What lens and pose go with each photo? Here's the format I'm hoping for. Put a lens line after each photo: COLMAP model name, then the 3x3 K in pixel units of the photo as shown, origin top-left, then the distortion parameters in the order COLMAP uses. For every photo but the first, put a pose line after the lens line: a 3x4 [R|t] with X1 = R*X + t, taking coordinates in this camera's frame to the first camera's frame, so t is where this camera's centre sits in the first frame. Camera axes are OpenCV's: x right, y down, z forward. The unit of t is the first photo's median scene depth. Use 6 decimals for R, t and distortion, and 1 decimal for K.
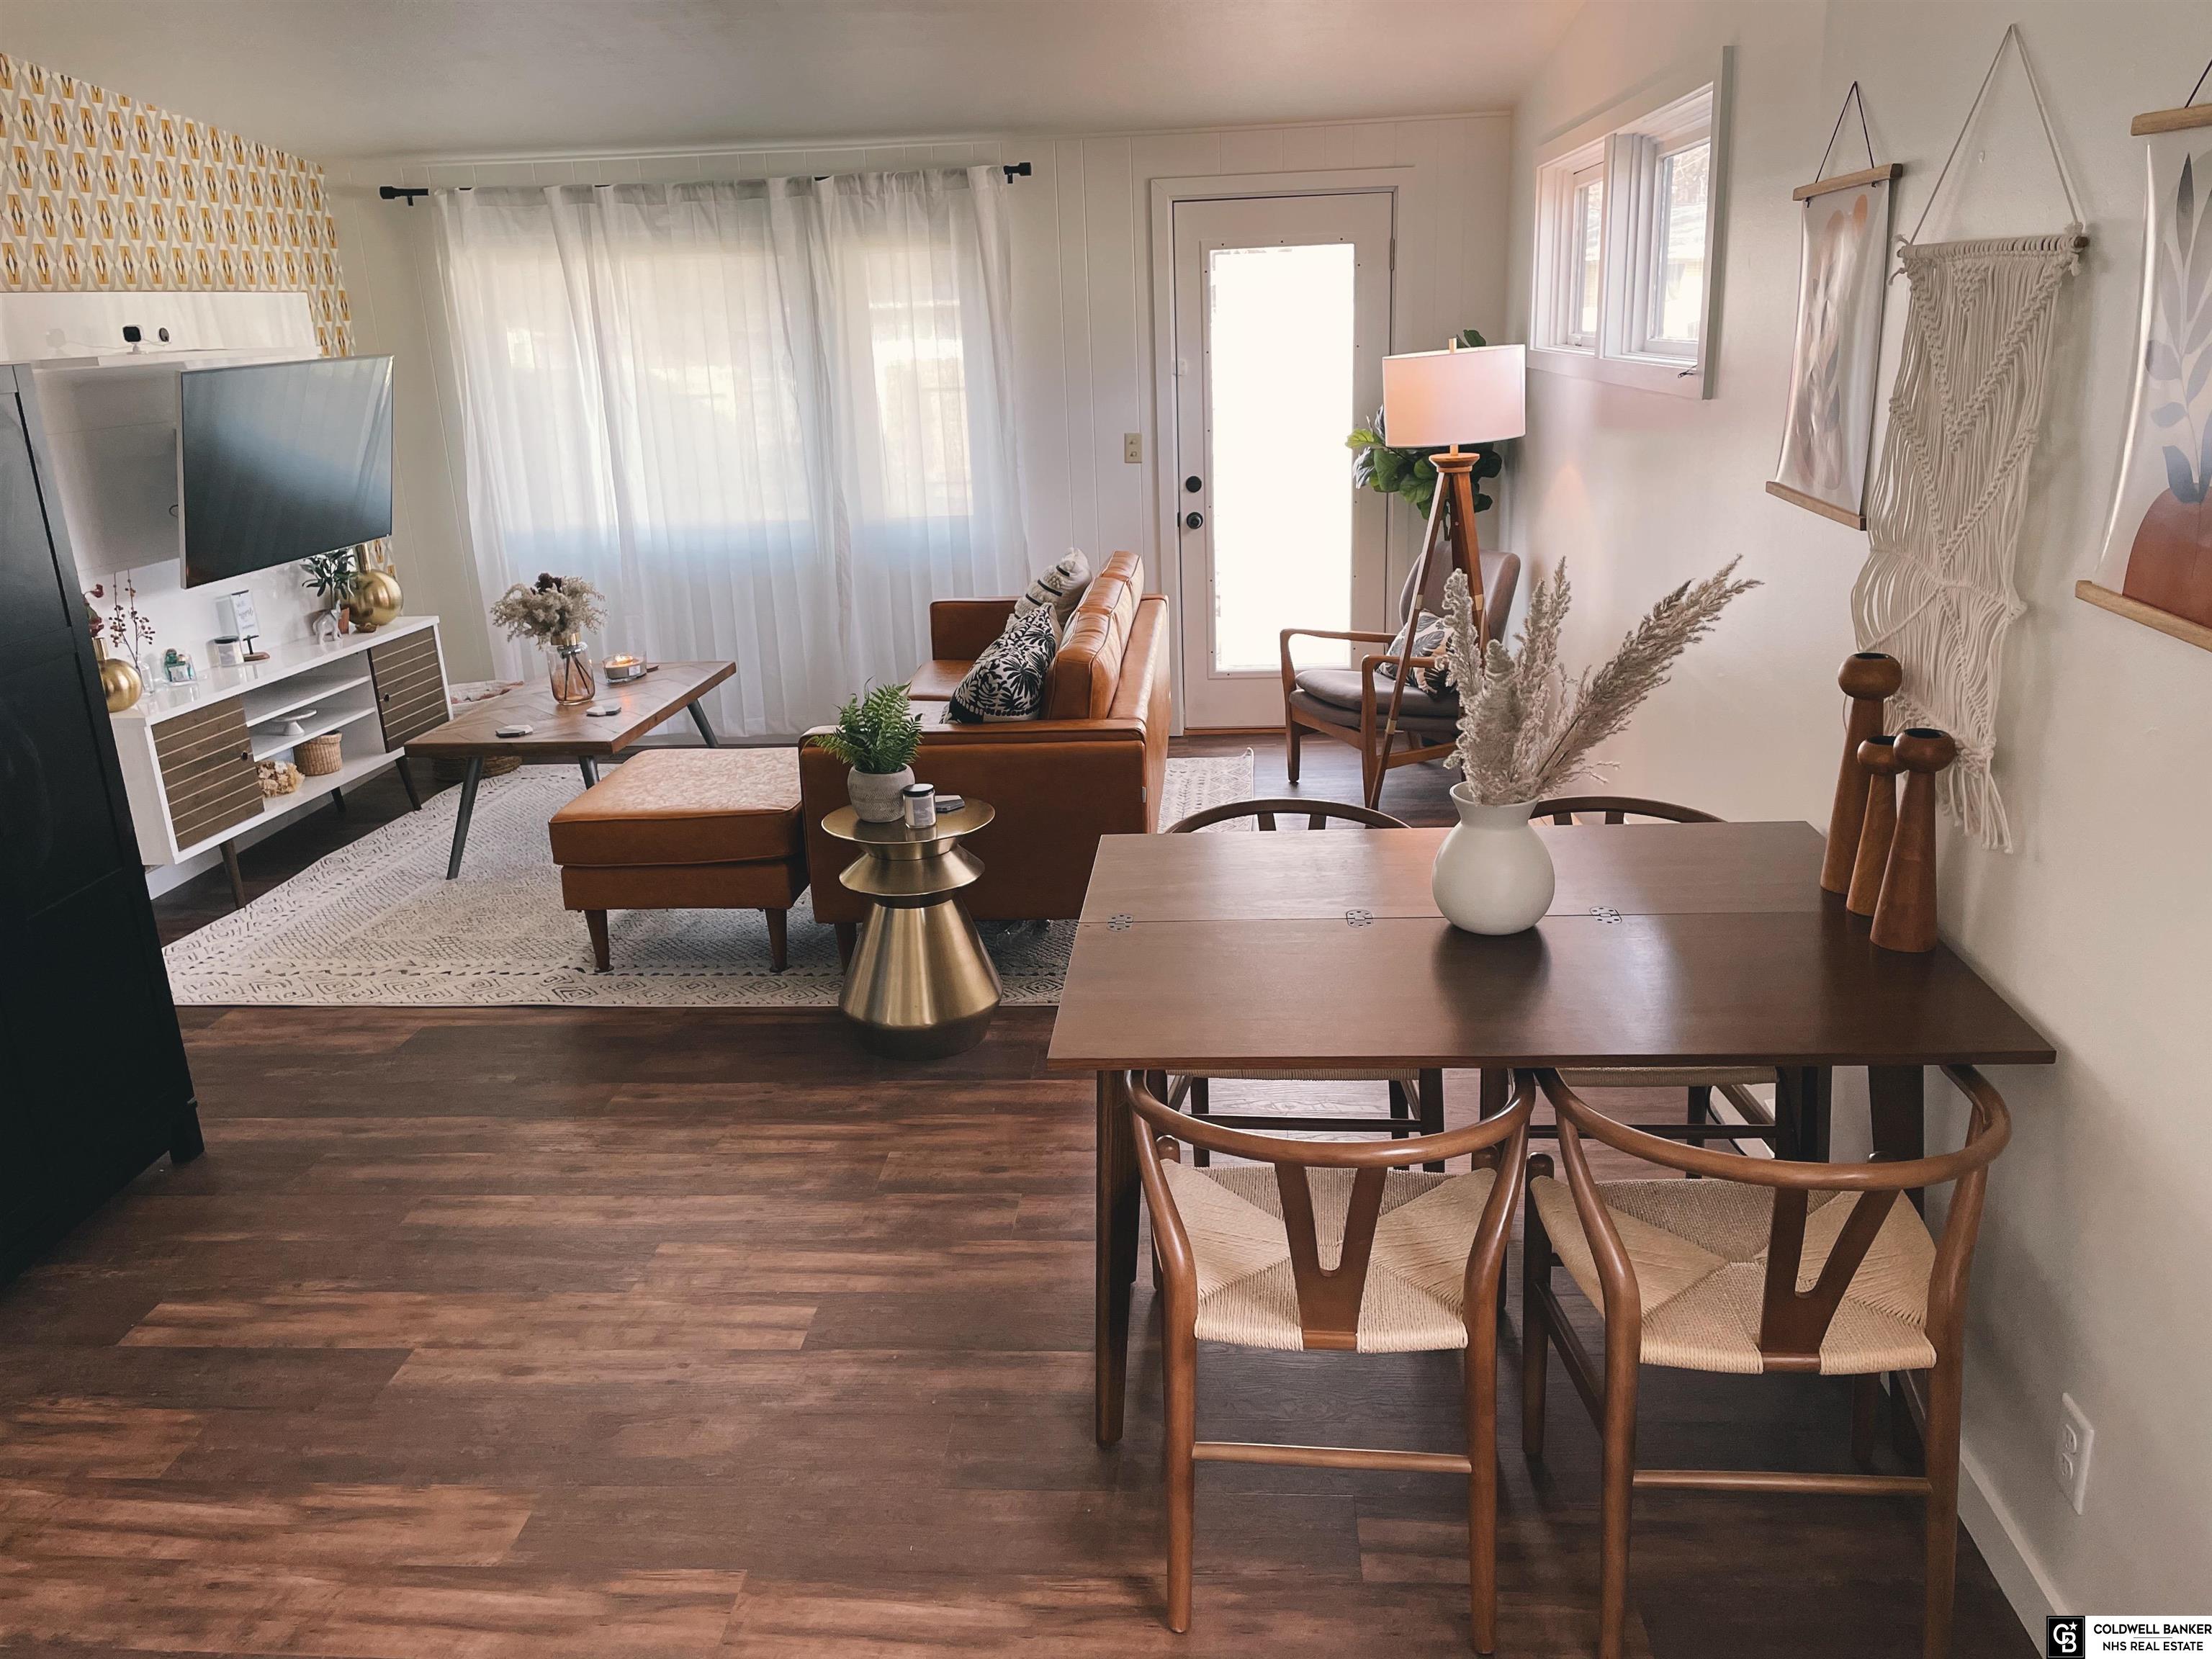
lens RADIAL K [[1650.0, 0, 1106.0], [0, 1650.0, 829.5], [0, 0, 1]] dist [0.085642, -0.111064]
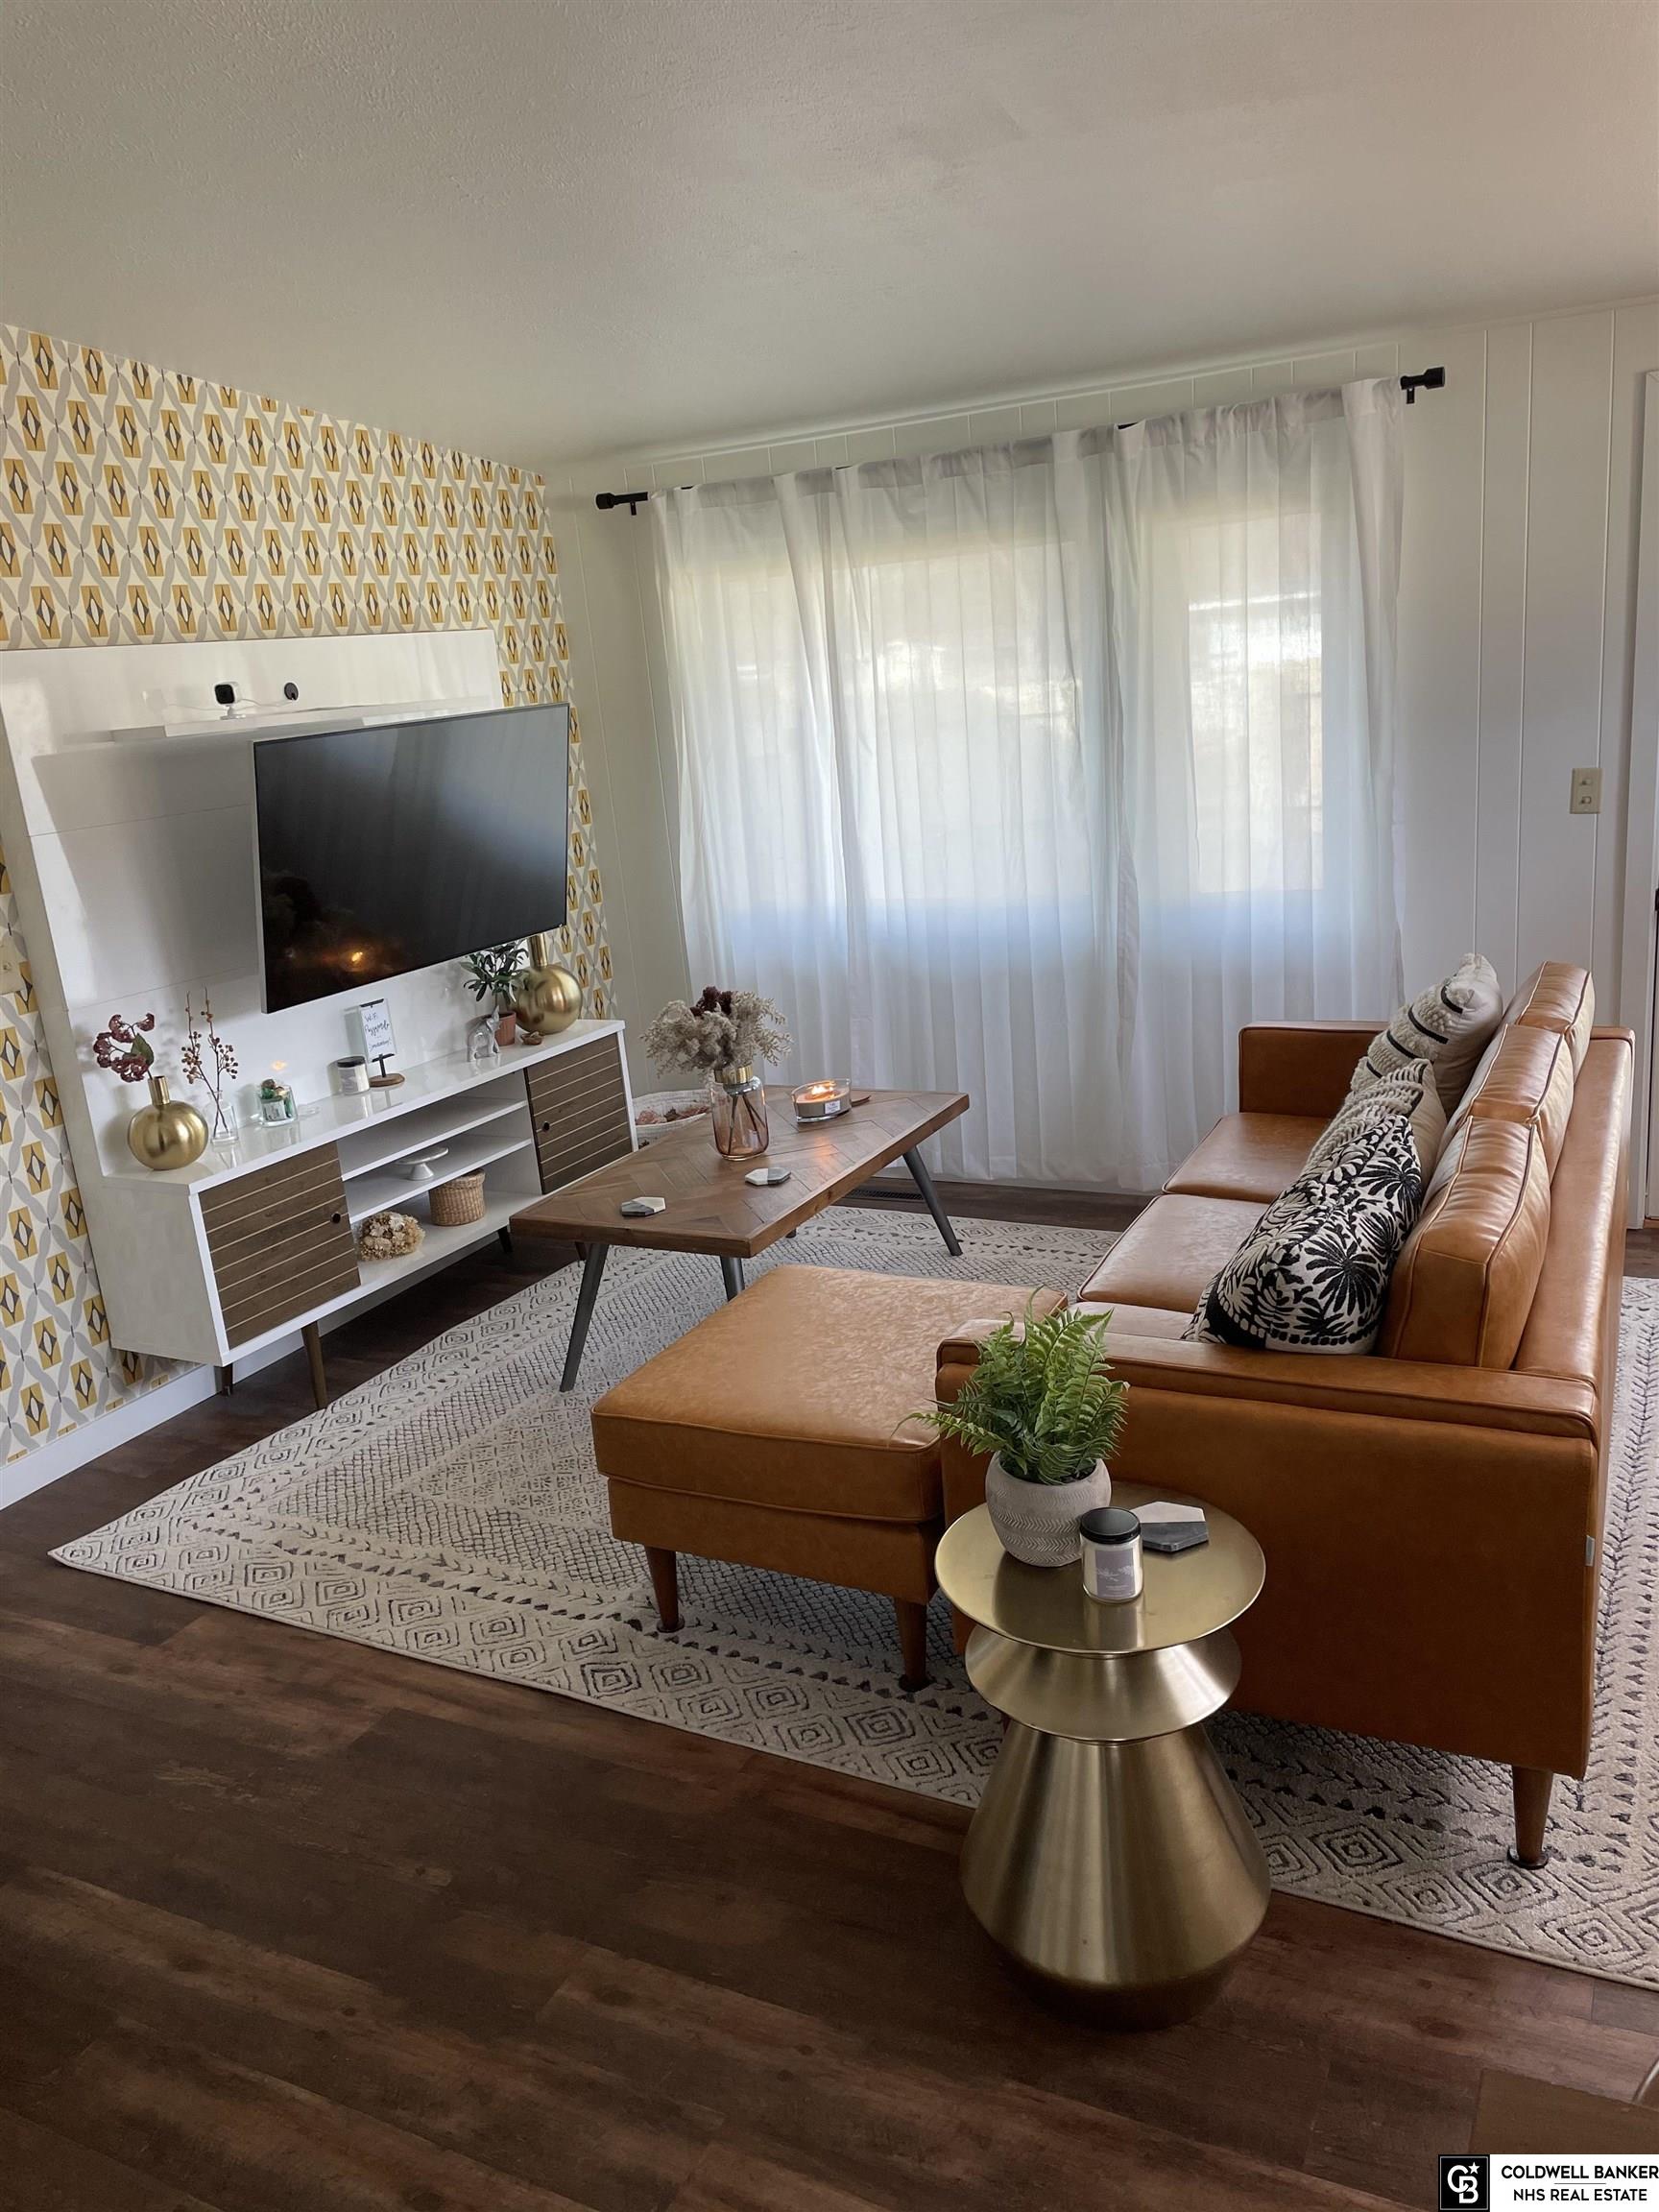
lens RADIAL K [[1650.0, 0, 829.5], [0, 1650.0, 1106.0], [0, 0, 1]] dist [0.085642, -0.111064]
pose [[0.924593, 0.056637, -0.376722, -0.004072], [-0.061154, 0.998128, -0.000030, -0.100041], [0.376015, 0.023066, 0.926326, 0.320793]]
